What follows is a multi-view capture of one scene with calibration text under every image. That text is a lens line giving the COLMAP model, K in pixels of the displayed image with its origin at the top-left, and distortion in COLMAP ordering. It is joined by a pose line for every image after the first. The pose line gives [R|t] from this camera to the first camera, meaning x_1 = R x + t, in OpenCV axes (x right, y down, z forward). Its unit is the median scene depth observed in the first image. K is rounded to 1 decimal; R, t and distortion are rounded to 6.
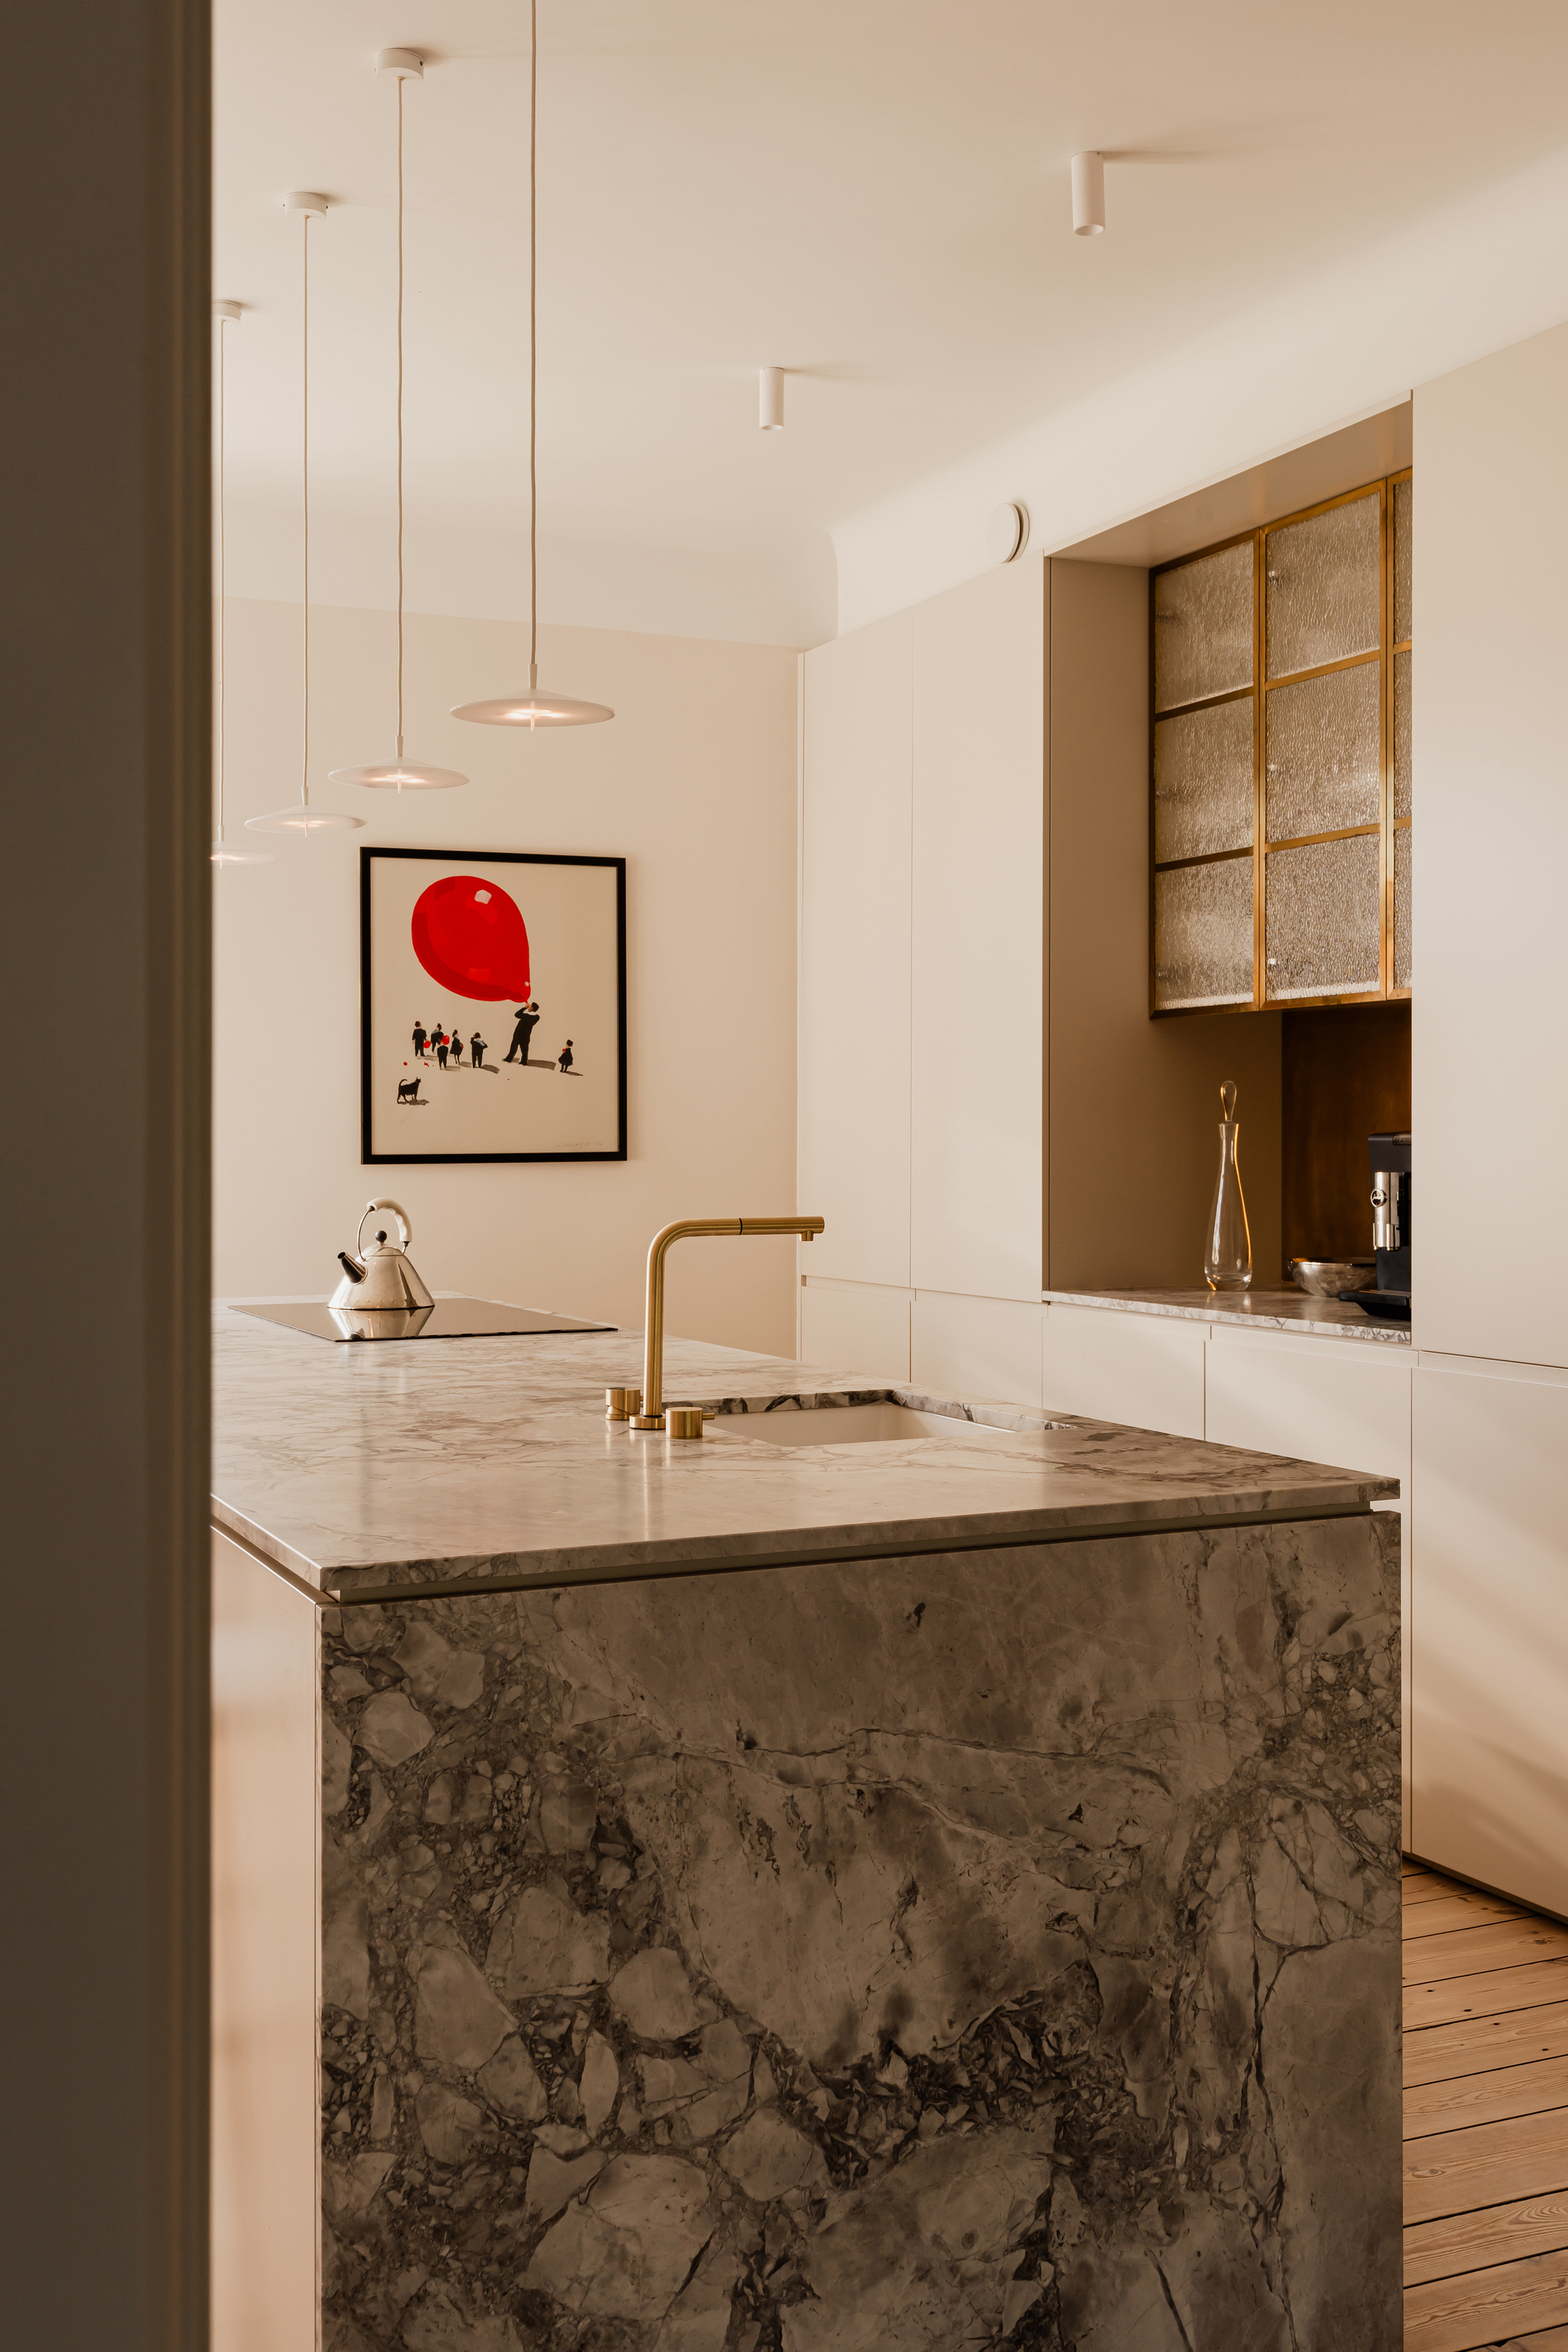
lens RADIAL K [[2493.8, 0, 789.1], [0, 2493.8, 1136.2], [0, 0, 1]] dist [0.011906, 0.011299]
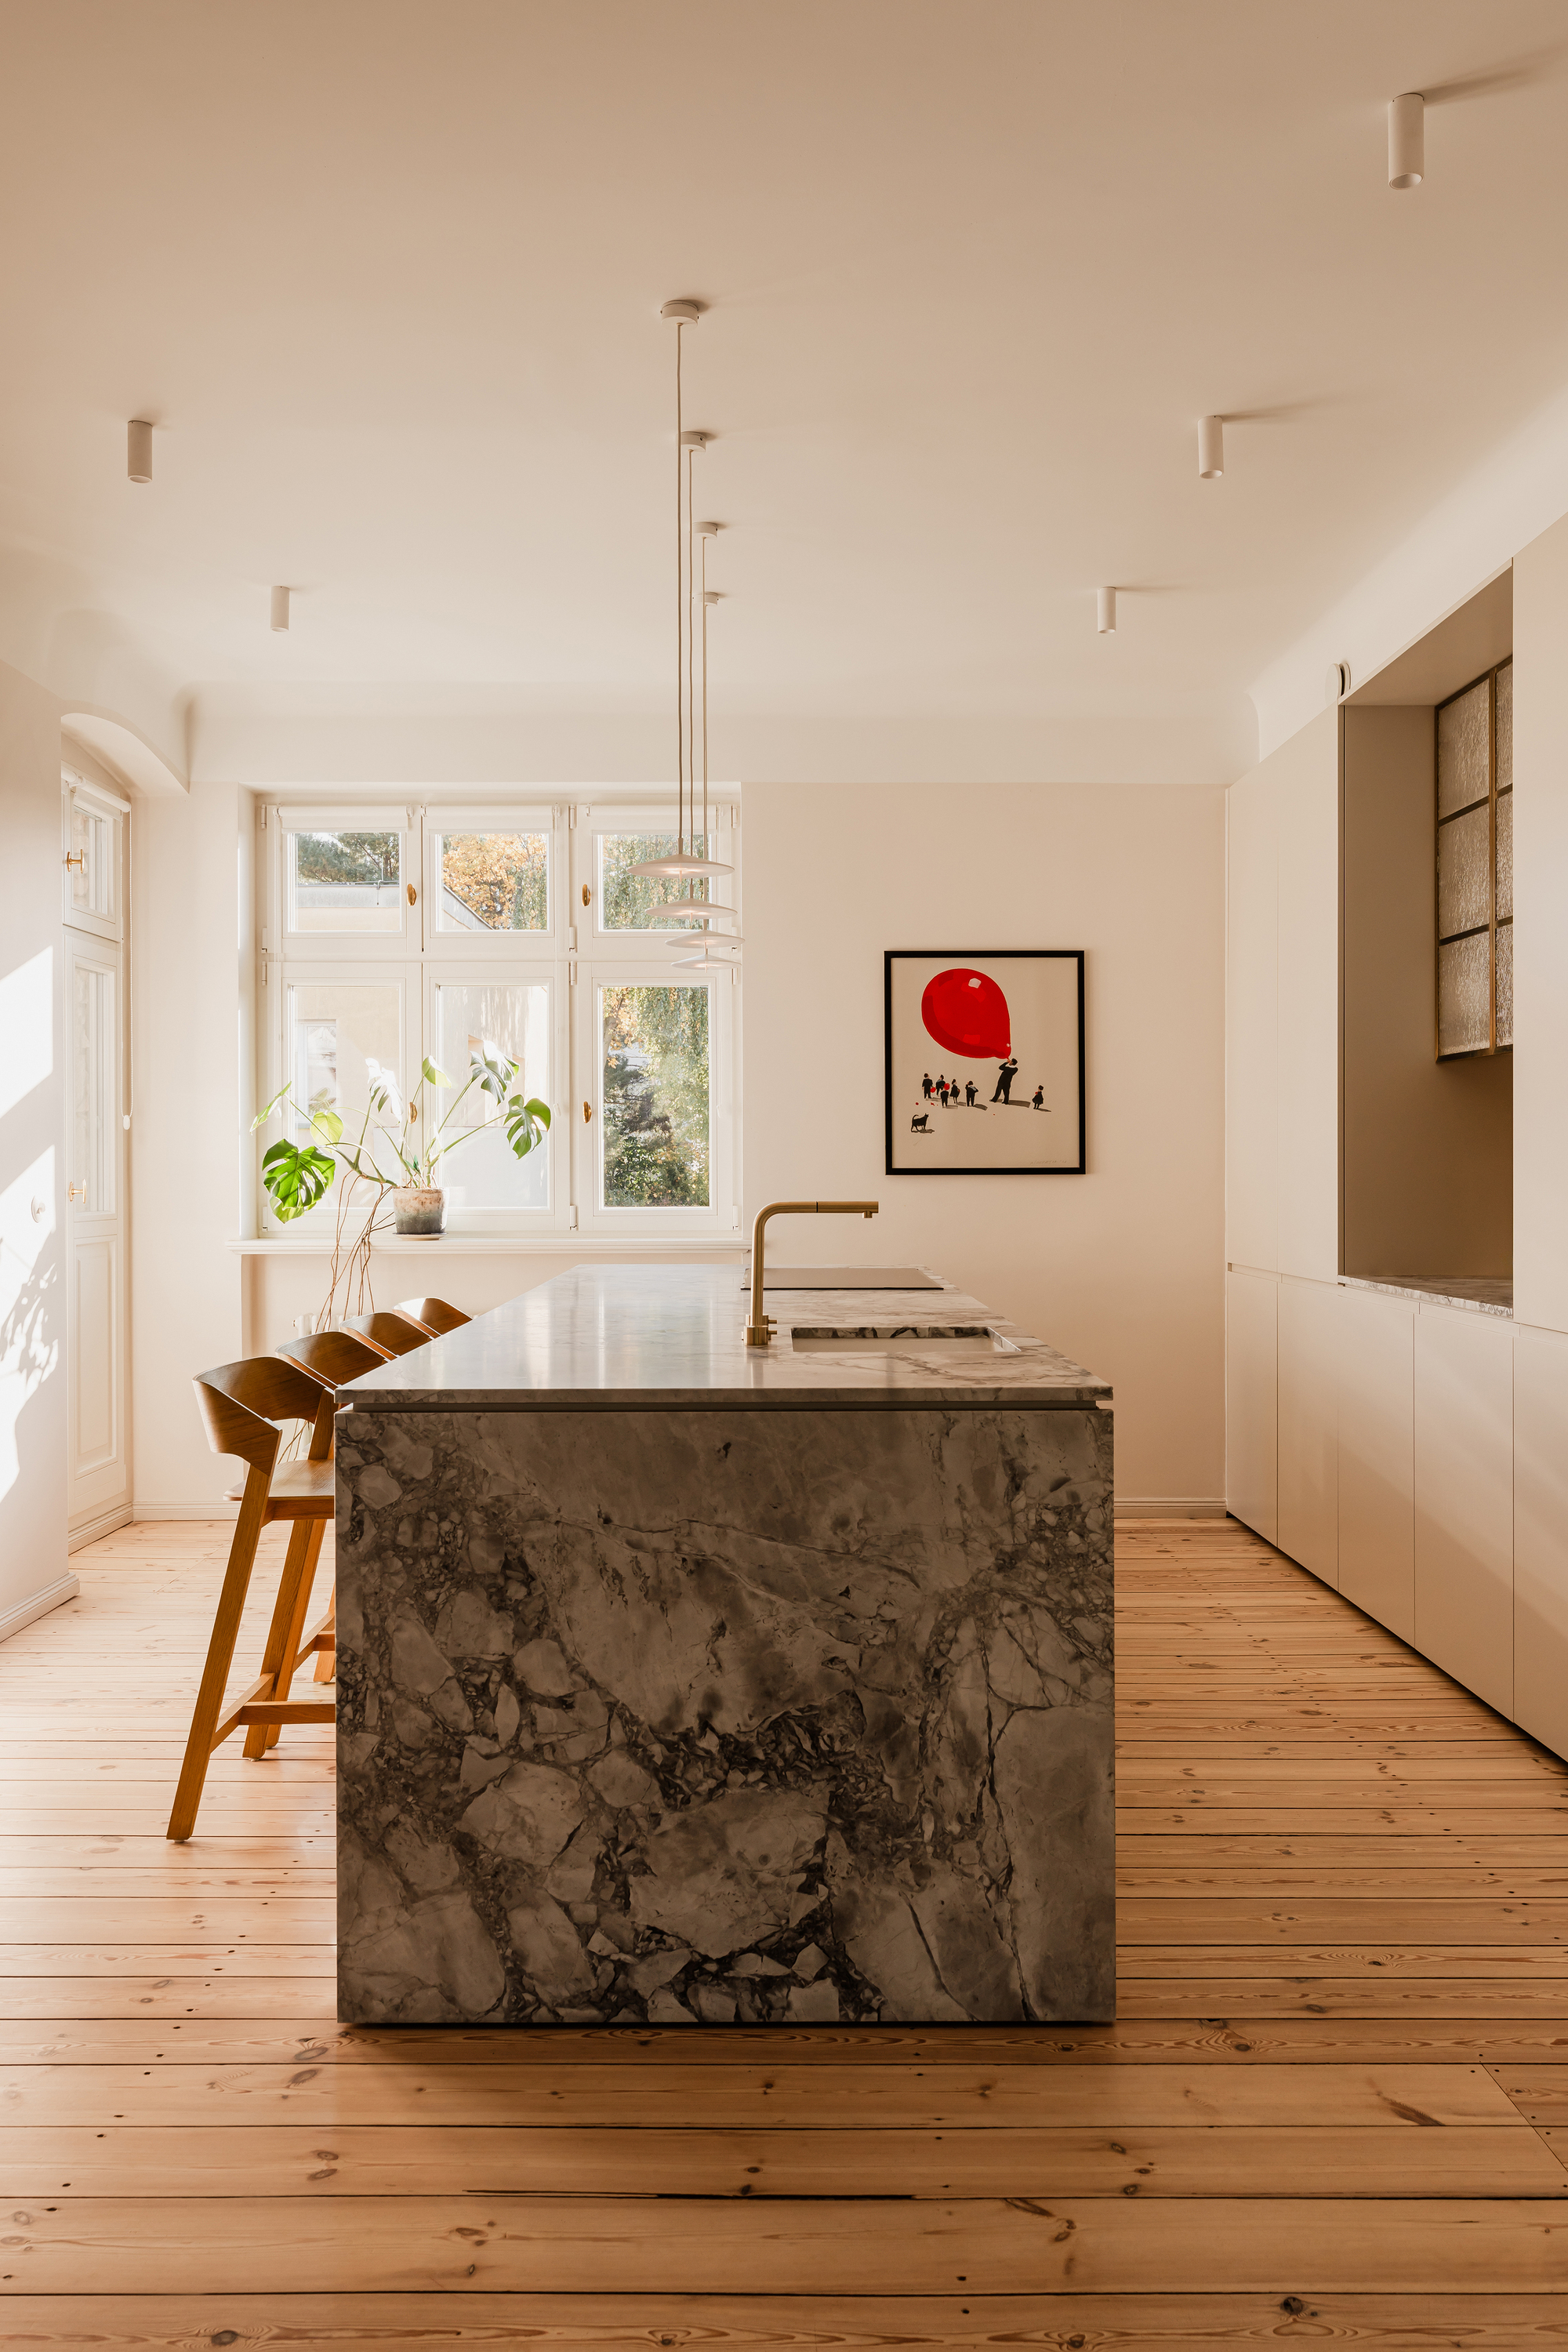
lens RADIAL K [[1961.2, 0, 784.0], [0, 1961.2, 1176.0], [0, 0, 1]] dist [0.012435, 0.000486]
pose [[0.908627, 0.006948, -0.417551, 0.592878], [-0.005079, 0.999971, 0.005588, 0.014565], [0.417578, -0.002956, 0.908636, -0.092164]]
